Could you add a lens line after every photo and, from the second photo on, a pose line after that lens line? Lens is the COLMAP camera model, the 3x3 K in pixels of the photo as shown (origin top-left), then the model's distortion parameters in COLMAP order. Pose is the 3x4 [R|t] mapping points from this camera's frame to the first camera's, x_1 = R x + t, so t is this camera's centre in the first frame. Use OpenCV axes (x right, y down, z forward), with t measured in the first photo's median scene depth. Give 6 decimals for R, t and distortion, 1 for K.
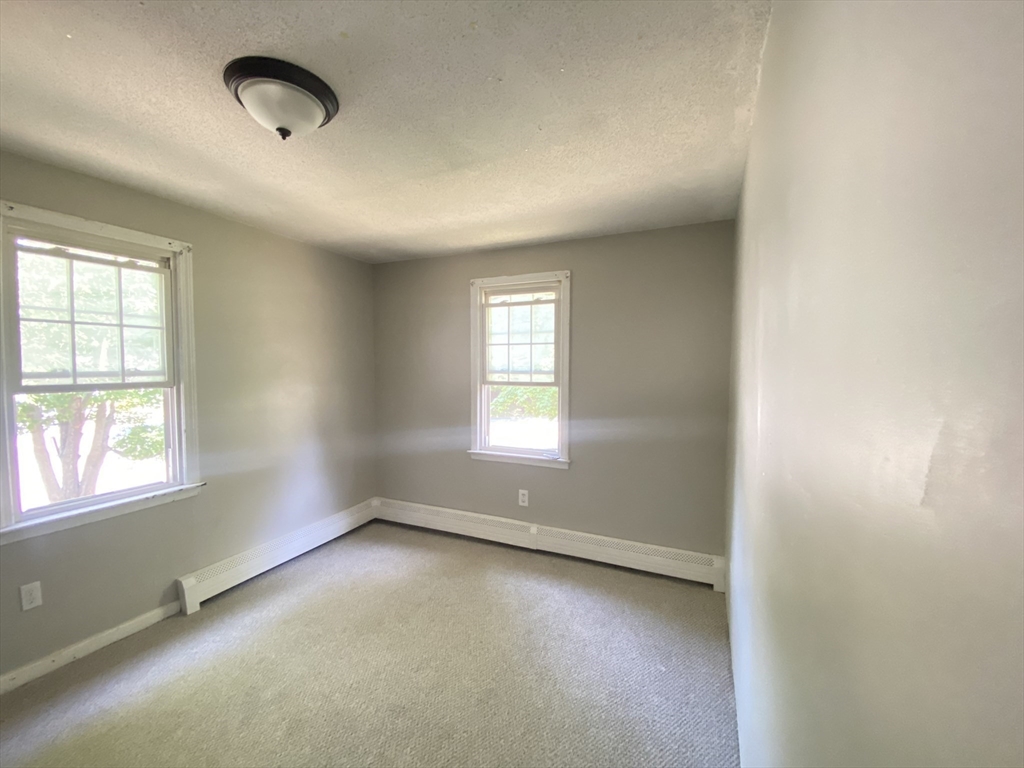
lens RADIAL K [[408.2, 0, 525.6], [0, 408.2, 383.9], [0, 0, 1]] dist [-0.019180, -0.002445]
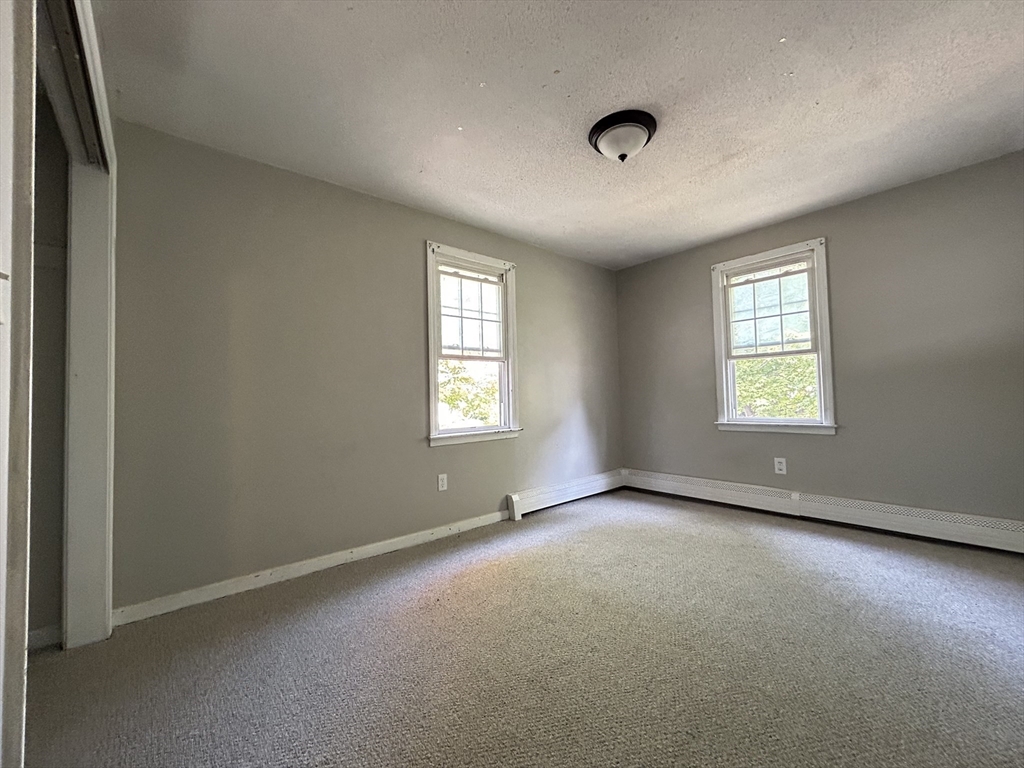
lens RADIAL K [[413.9, 0, 514.1], [0, 413.9, 384.4], [0, 0, 1]] dist [0.000774, -0.001830]
pose [[0.890574, -0.042015, -0.452894, -0.128478], [0.009463, 0.997220, -0.073904, 0.156991], [0.454740, 0.061531, 0.888496, -0.243795]]
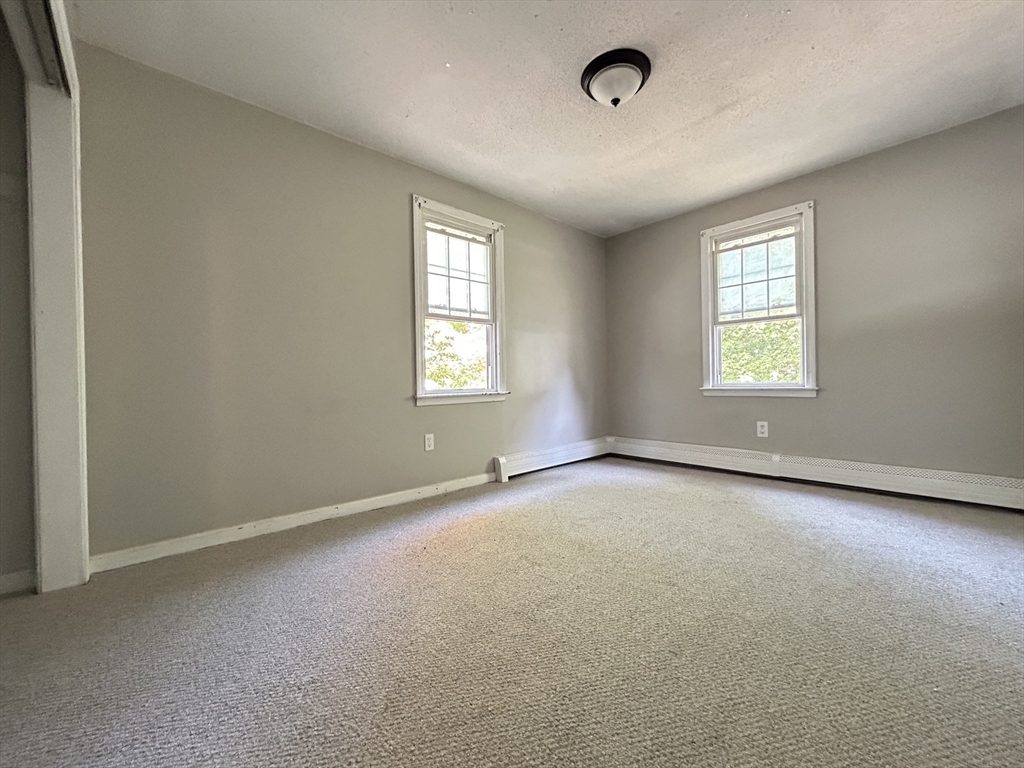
lens RADIAL K [[413.9, 0, 514.3], [0, 413.9, 385.7], [0, 0, 1]] dist [0.000774, -0.001830]
pose [[0.905110, -0.017484, -0.424818, -0.135528], [0.003844, 0.999450, -0.032945, 0.214876], [0.425160, 0.028186, 0.904679, -0.236164]]
